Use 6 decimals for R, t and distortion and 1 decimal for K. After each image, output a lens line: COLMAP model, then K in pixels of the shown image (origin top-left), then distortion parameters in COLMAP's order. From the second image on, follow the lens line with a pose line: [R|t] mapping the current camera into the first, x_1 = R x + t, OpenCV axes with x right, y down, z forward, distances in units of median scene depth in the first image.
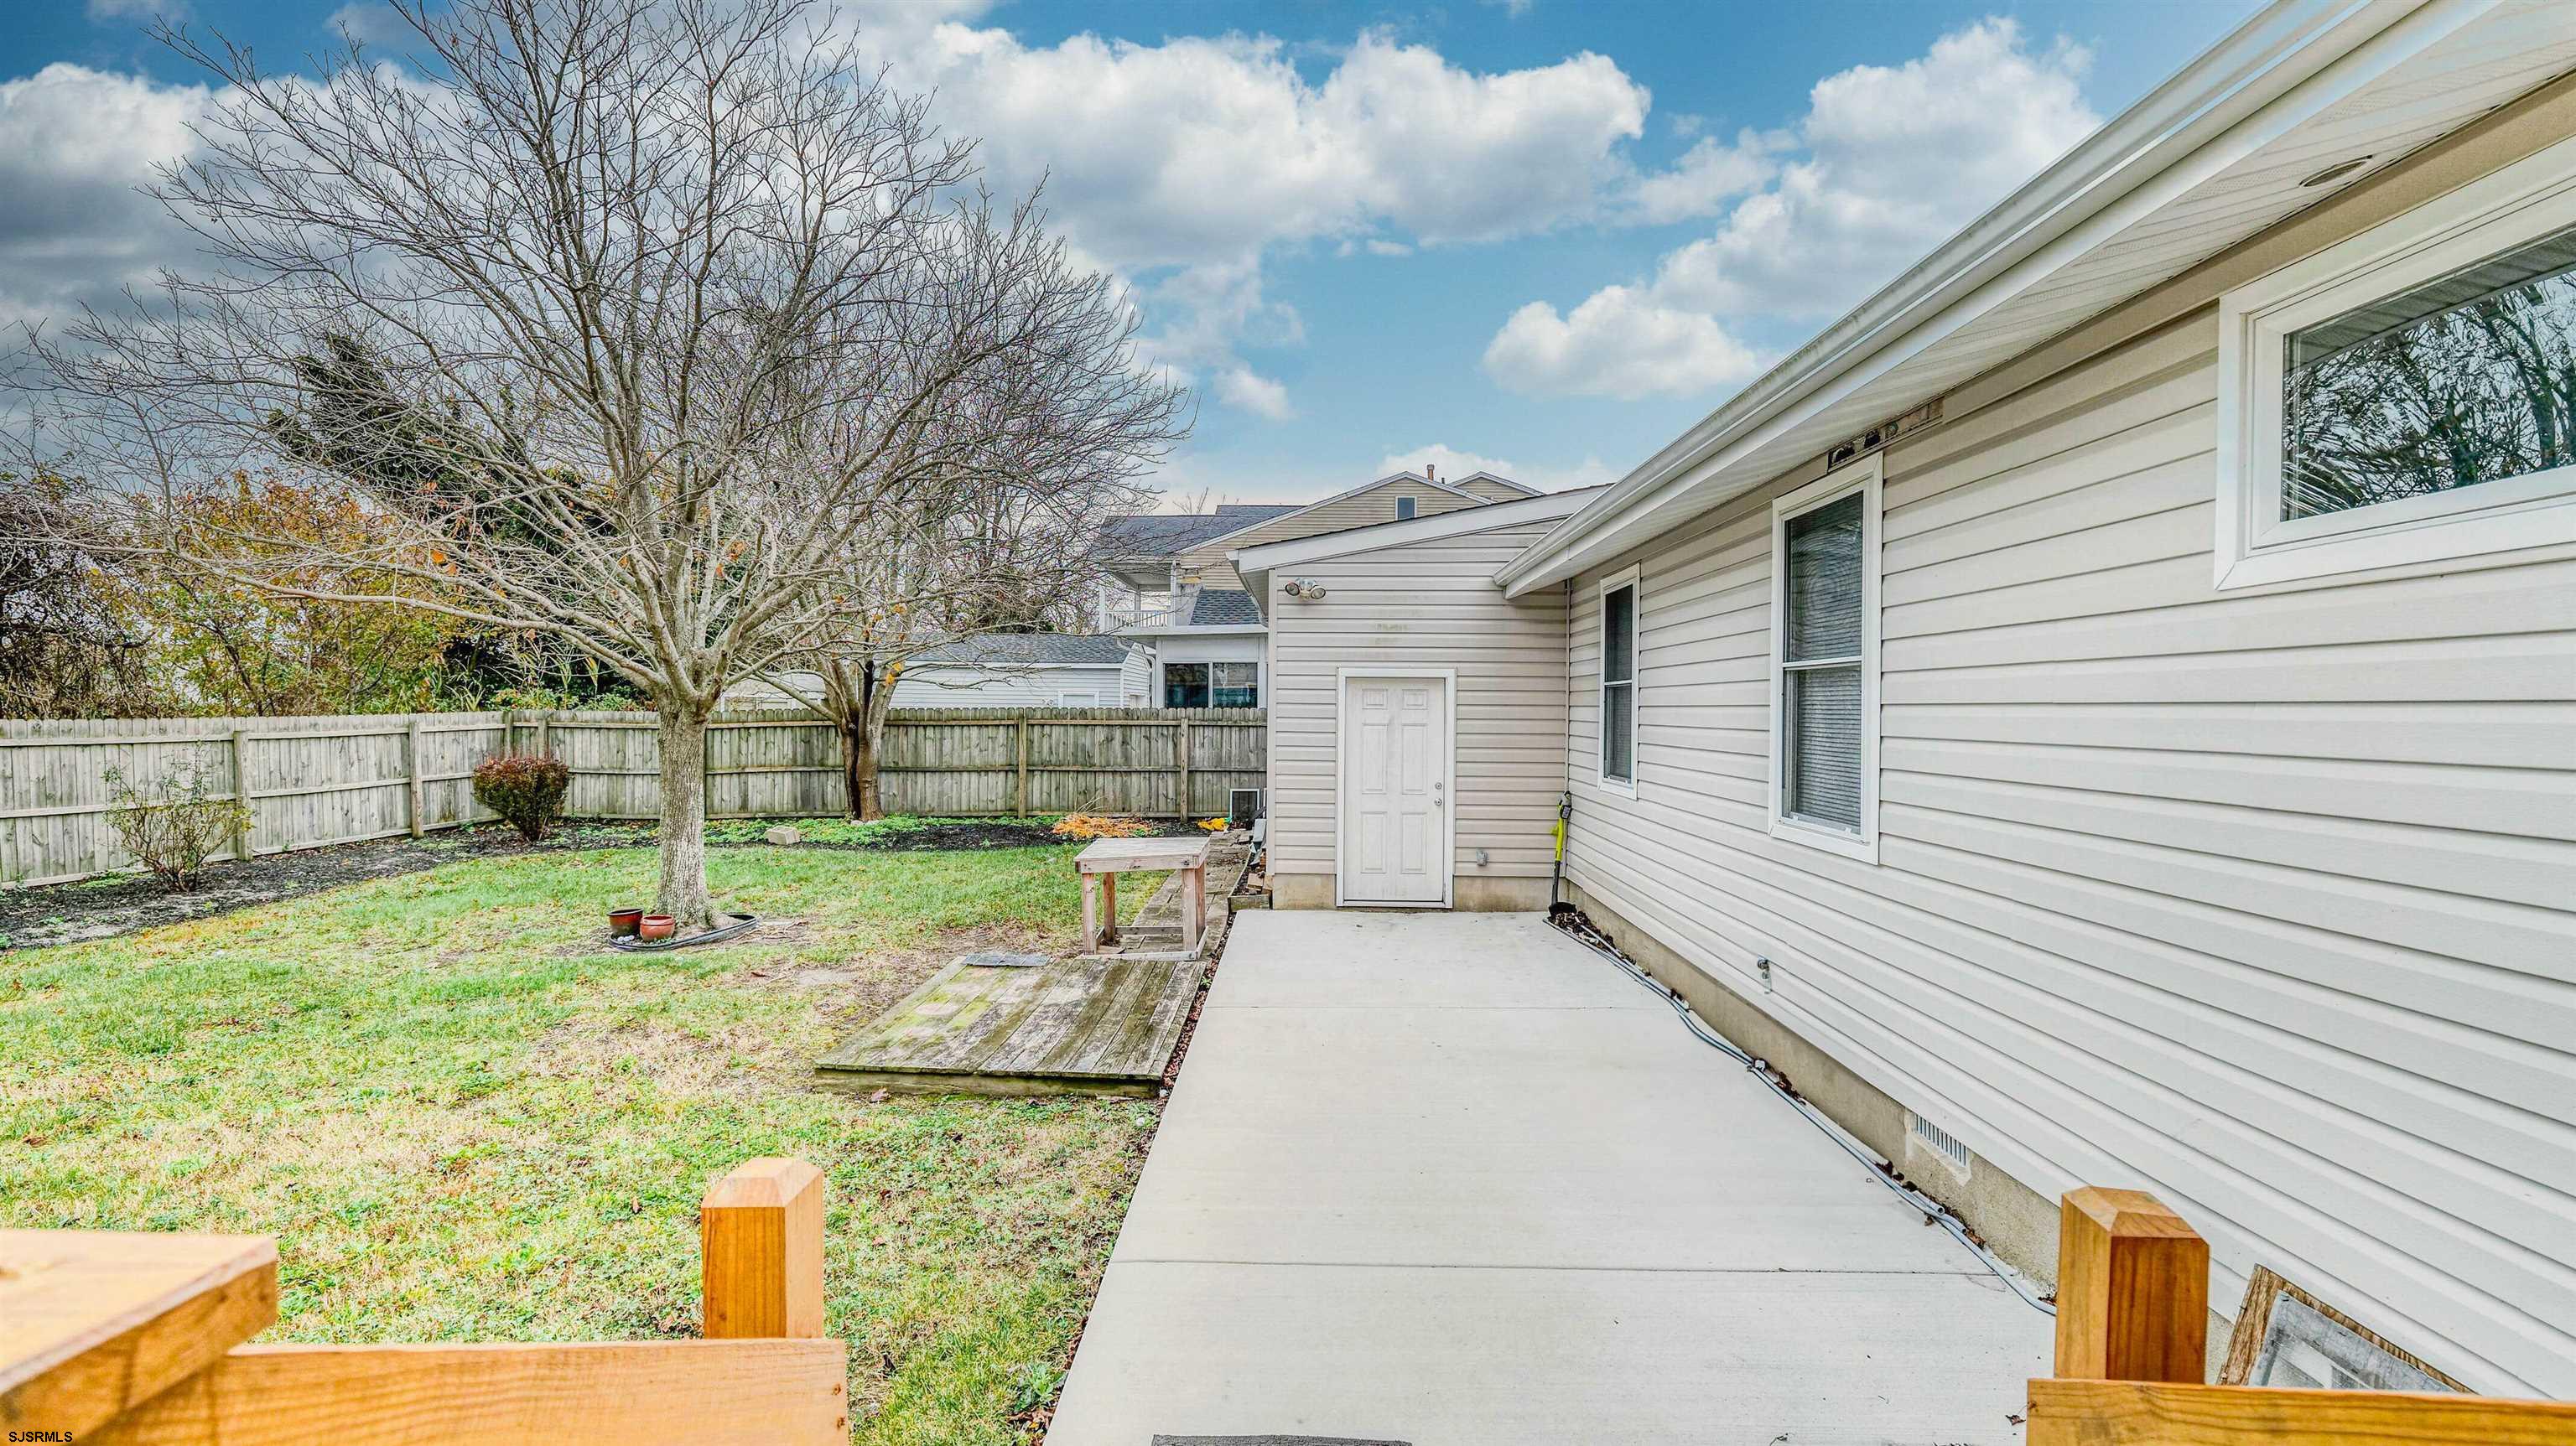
lens RADIAL K [[1117.7, 0, 1269.8], [0, 1117.7, 720.6], [0, 0, 1]] dist [-0.003736, -0.000154]
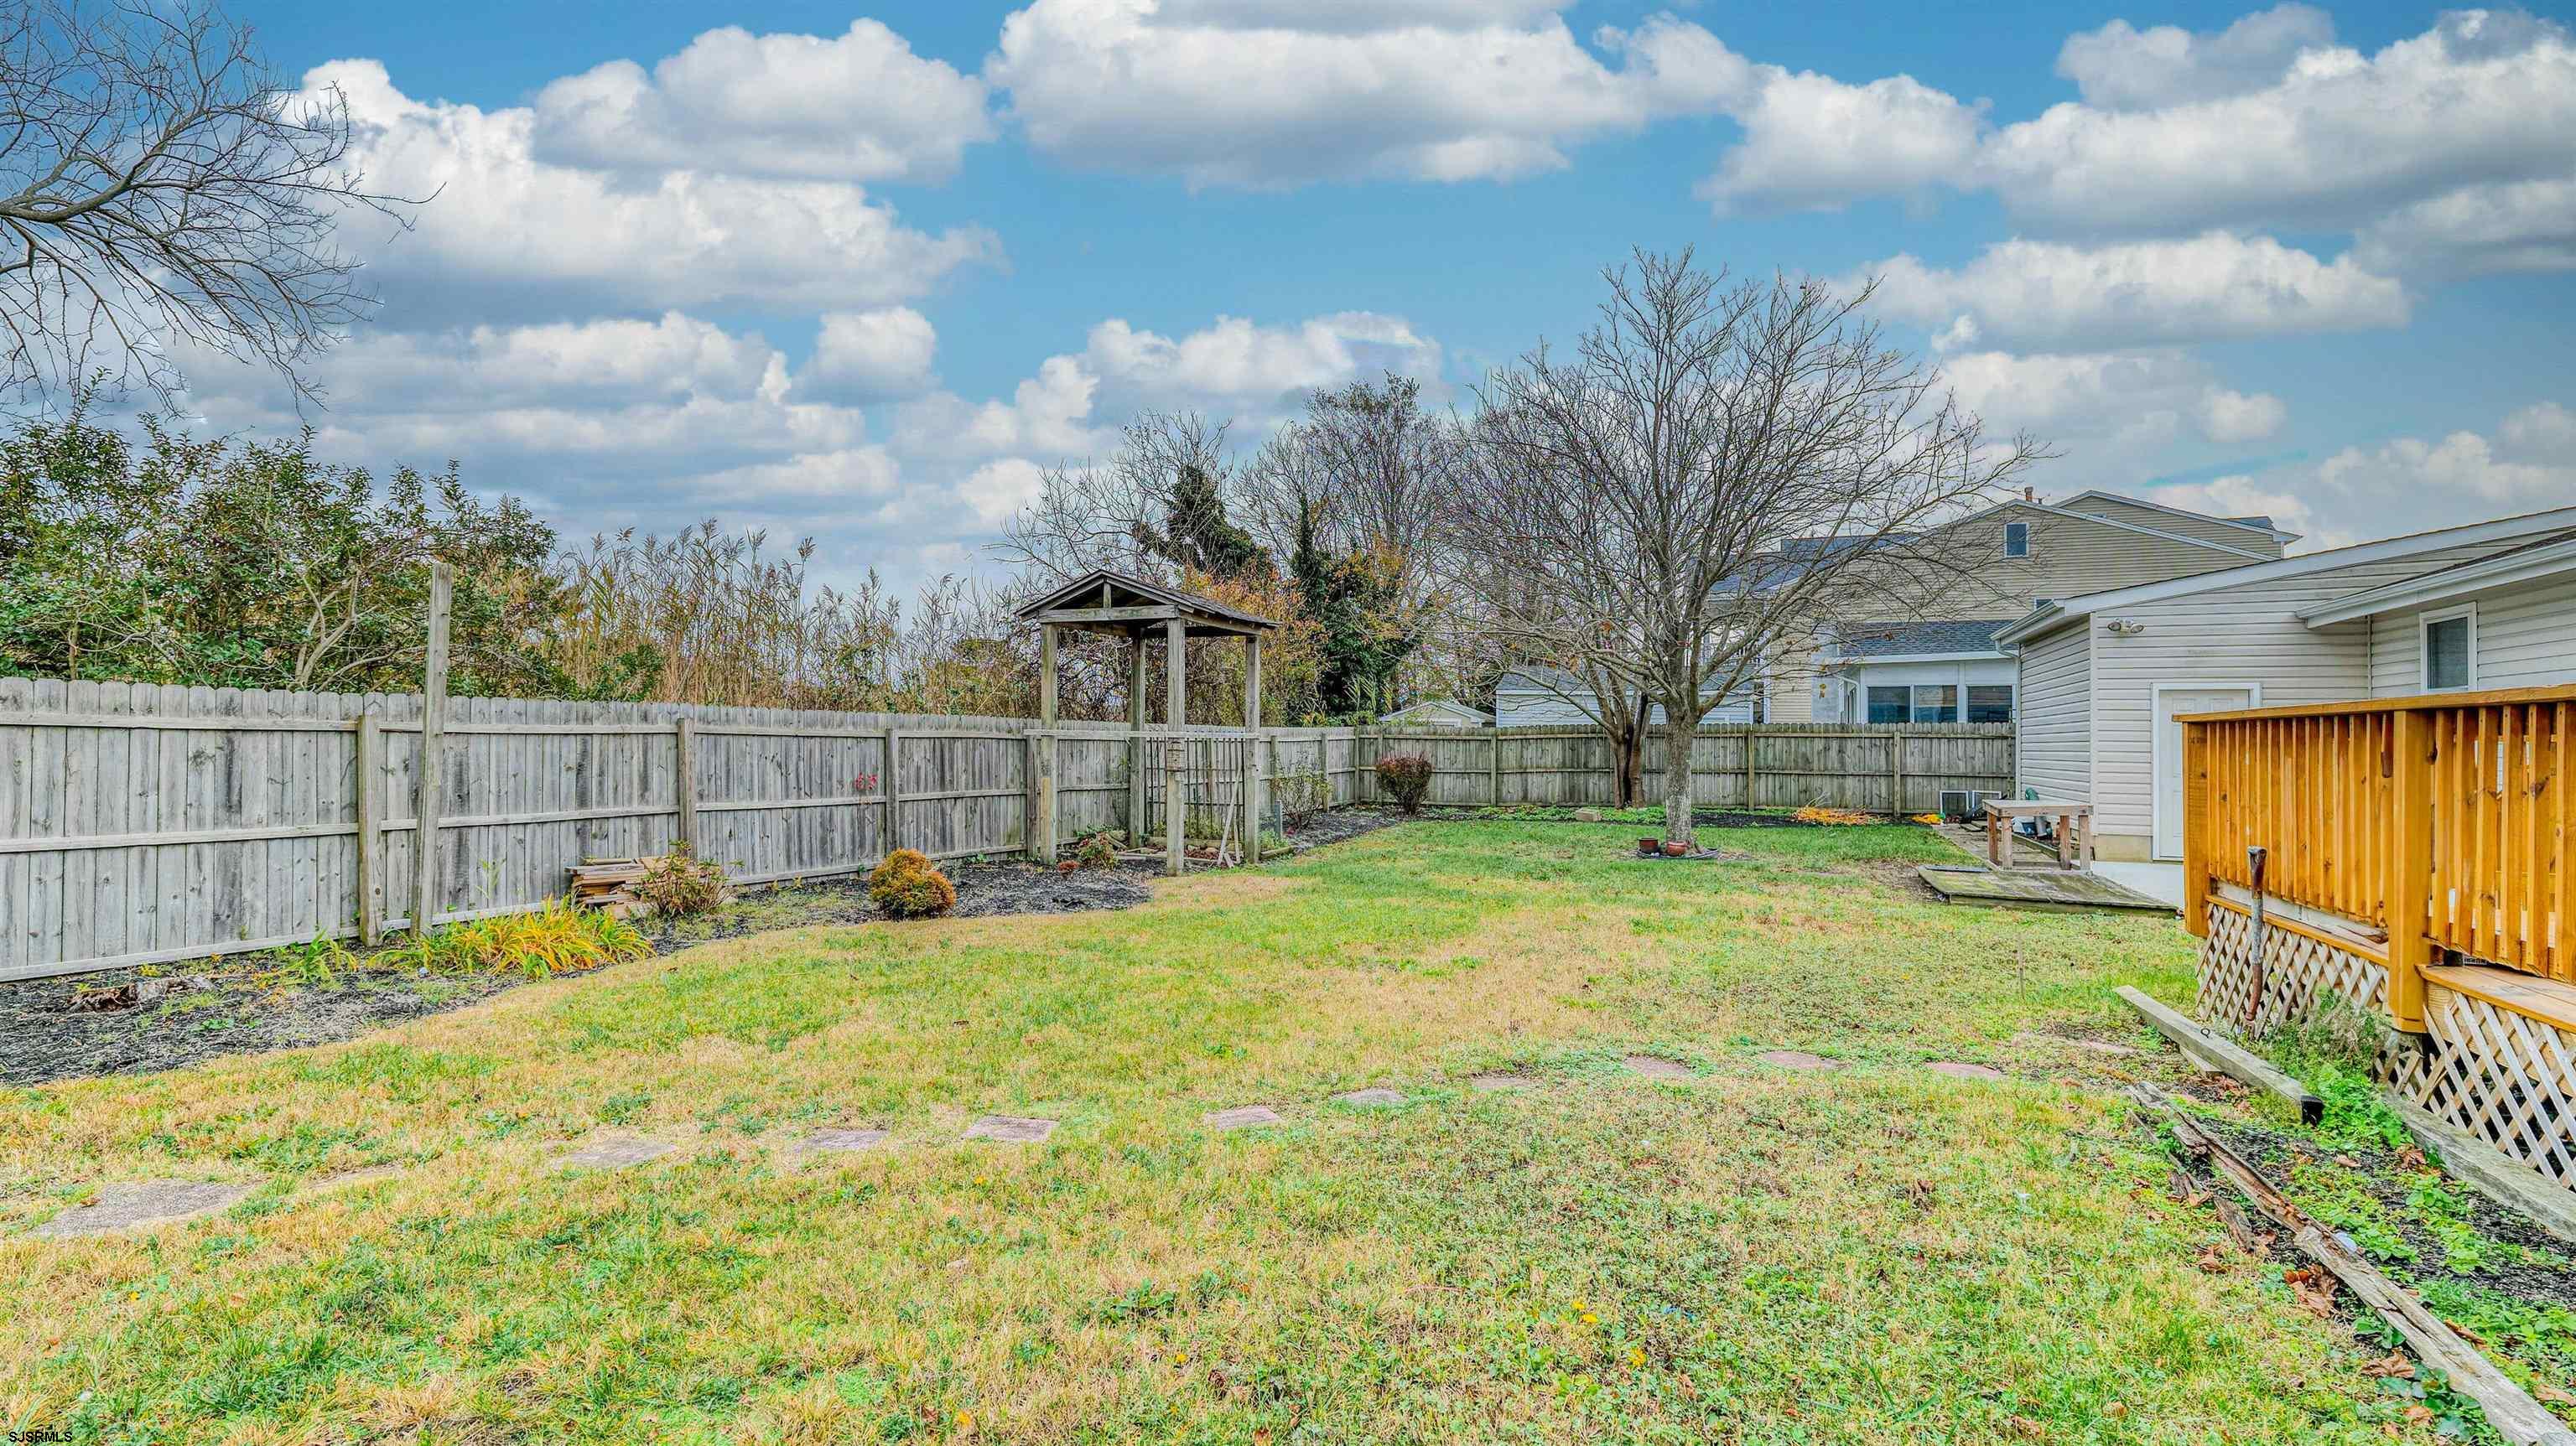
lens RADIAL K [[1146.0, 0, 1283.0], [0, 1146.0, 728.9], [0, 0, 1]] dist [-0.003655, -0.000195]
pose [[0.934834, -0.000251, -0.355086, -0.259736], [-0.008151, 0.999721, -0.022166, 0.028314], [0.354993, 0.023615, 0.934571, -0.400078]]
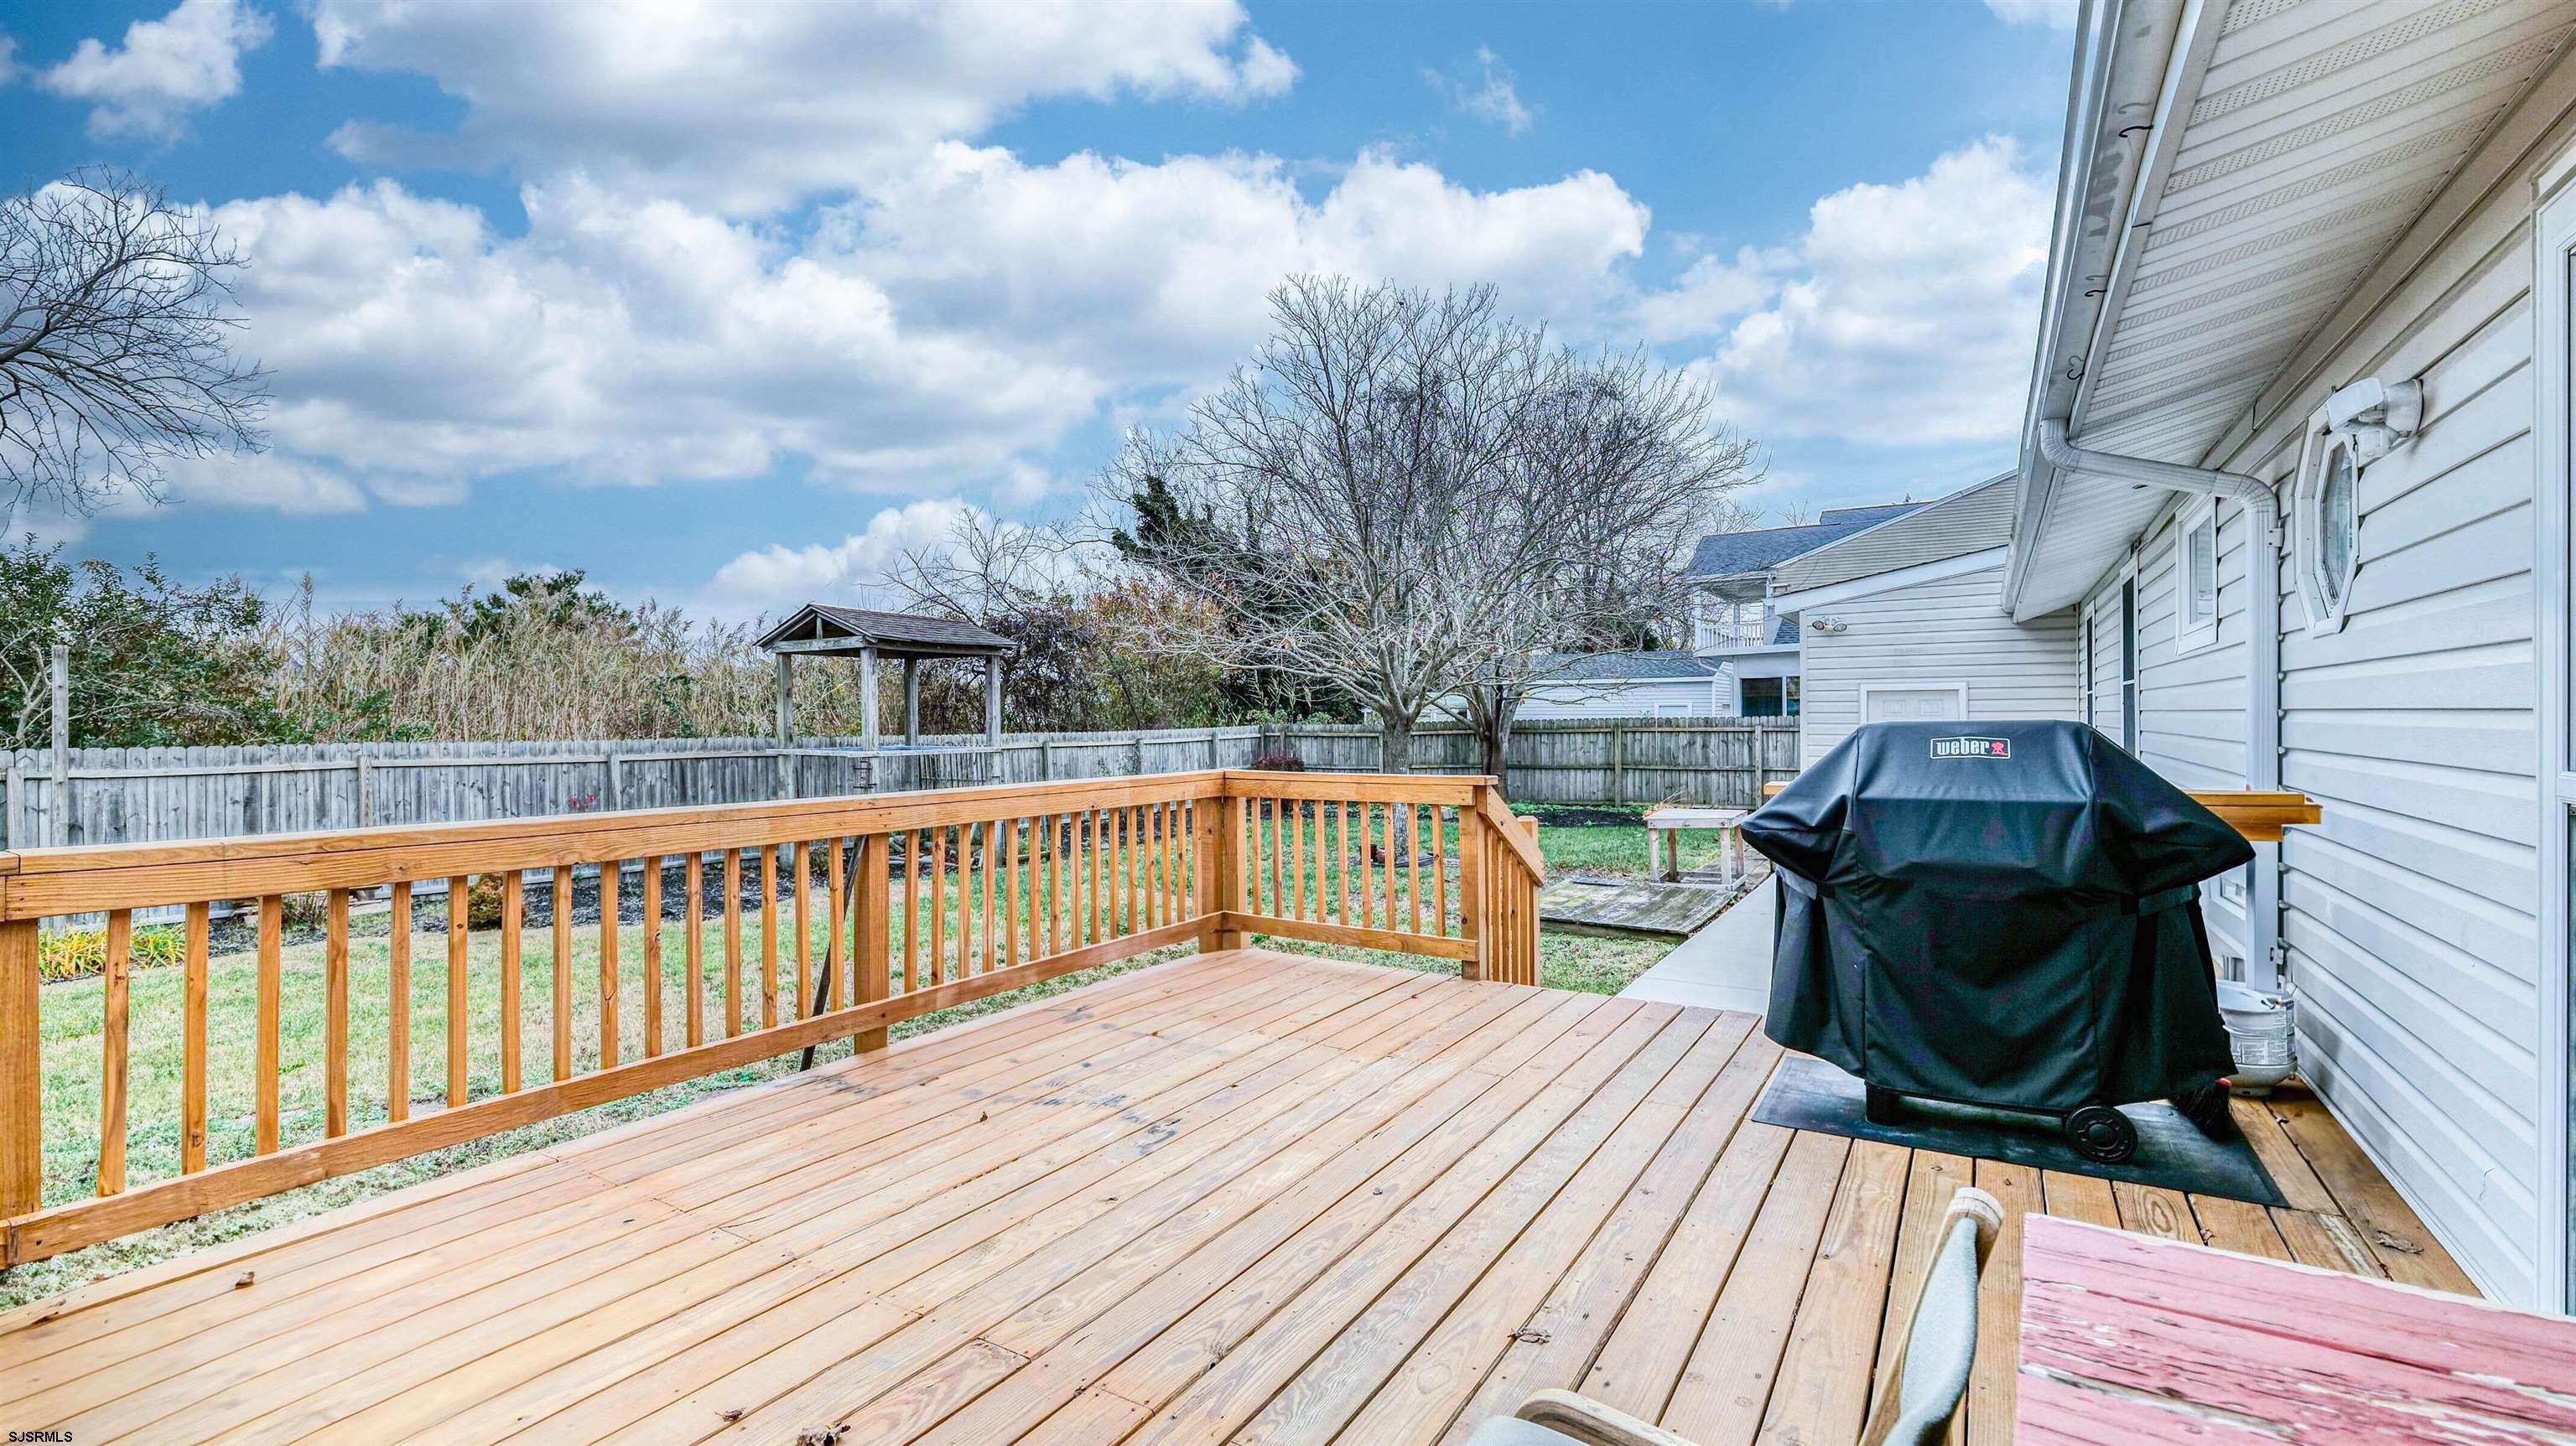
lens RADIAL K [[1117.7, 0, 1278.0], [0, 1117.7, 712.3], [0, 0, 1]] dist [-0.003736, -0.000154]
pose [[0.865622, -0.015891, -0.500447, 0.074762], [0.007404, 0.999793, -0.018940, 0.002783], [0.500644, 0.012690, 0.865560, -0.267736]]
